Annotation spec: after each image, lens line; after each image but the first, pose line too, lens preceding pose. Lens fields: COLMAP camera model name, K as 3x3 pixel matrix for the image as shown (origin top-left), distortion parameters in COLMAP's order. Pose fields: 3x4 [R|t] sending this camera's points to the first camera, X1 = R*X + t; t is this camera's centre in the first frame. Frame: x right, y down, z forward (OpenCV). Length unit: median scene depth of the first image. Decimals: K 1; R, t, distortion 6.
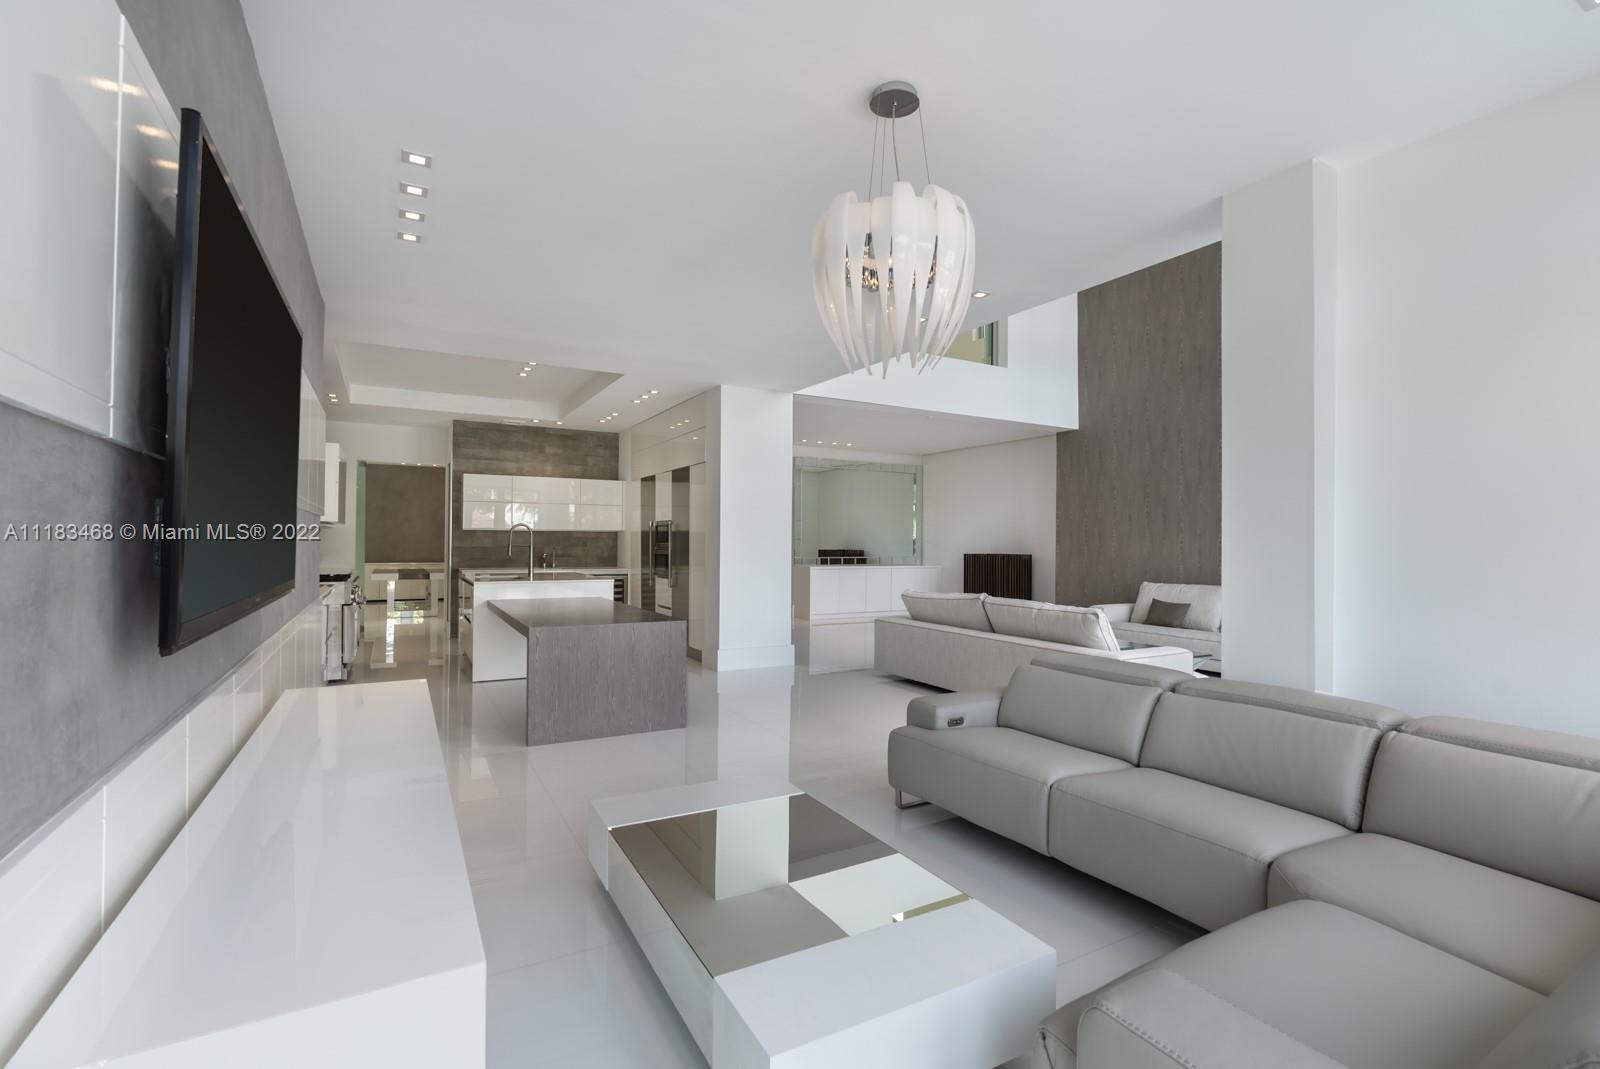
lens RADIAL K [[735.7, 0, 806.7], [0, 735.7, 533.4], [0, 0, 1]] dist [-0.002647, -0.000167]
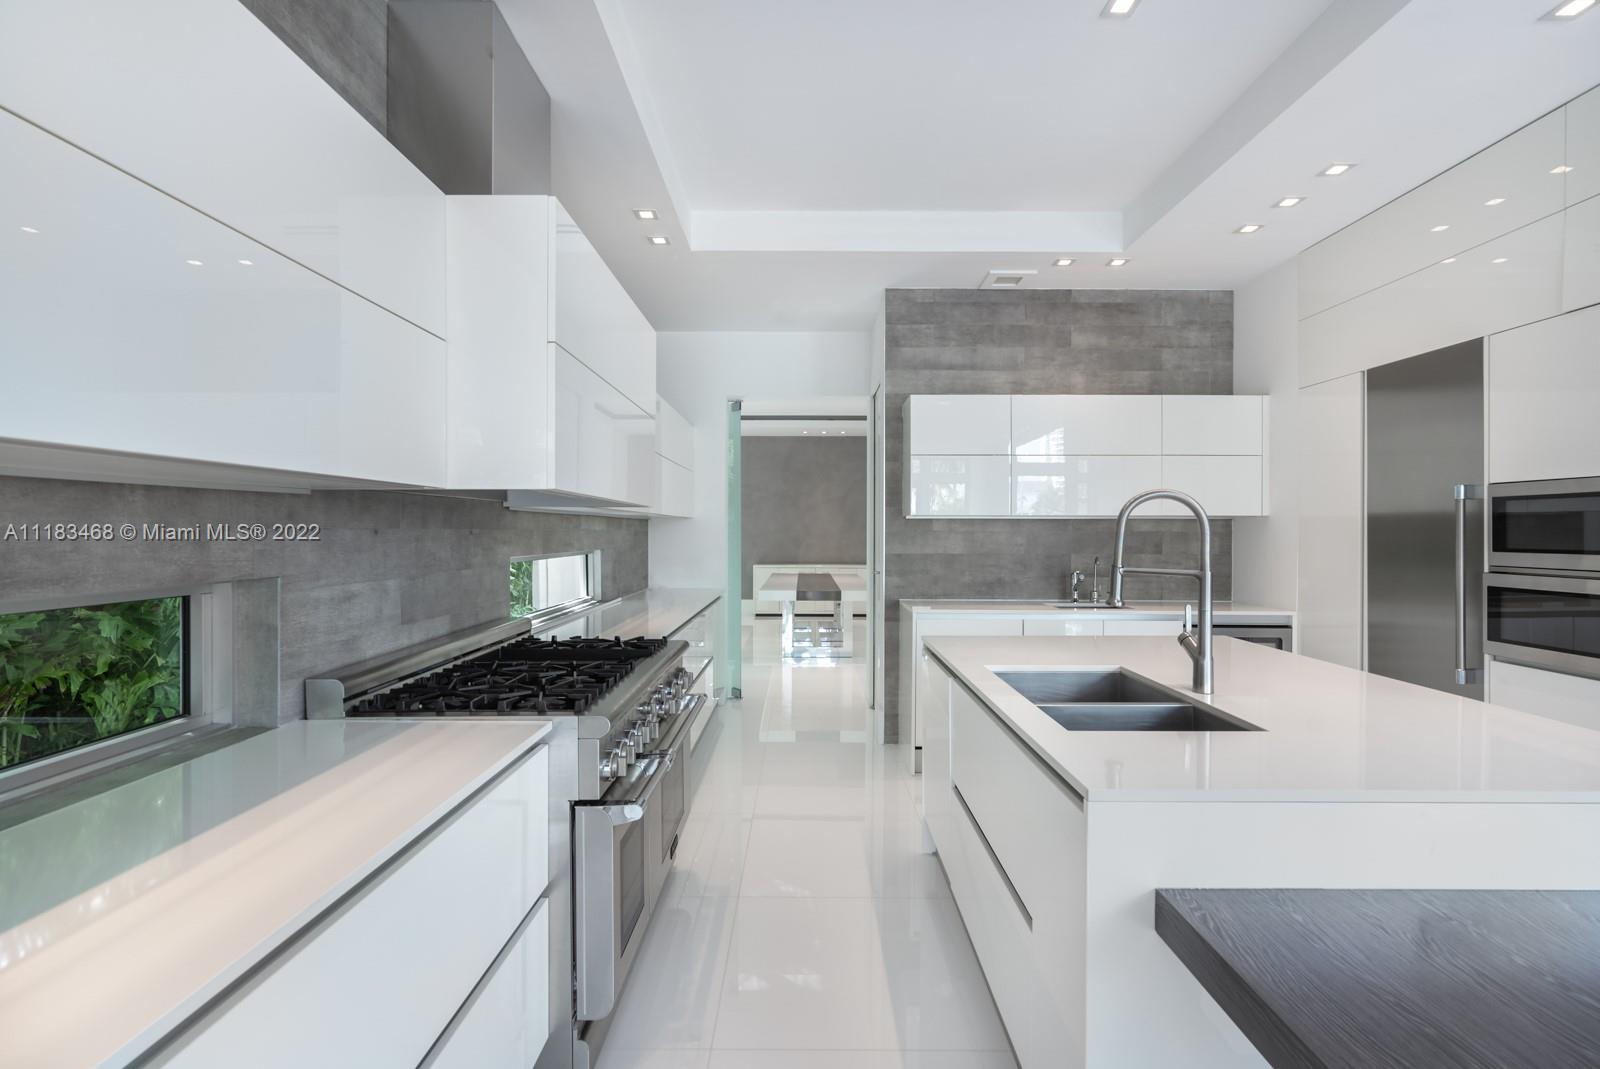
lens RADIAL K [[735.7, 0, 806.7], [0, 735.7, 533.4], [0, 0, 1]] dist [-0.002647, -0.000167]
pose [[0.872077, -0.002435, -0.489362, -0.281245], [0.010430, 0.999853, 0.013612, -0.002284], [0.489257, -0.016975, 0.871974, 0.533736]]
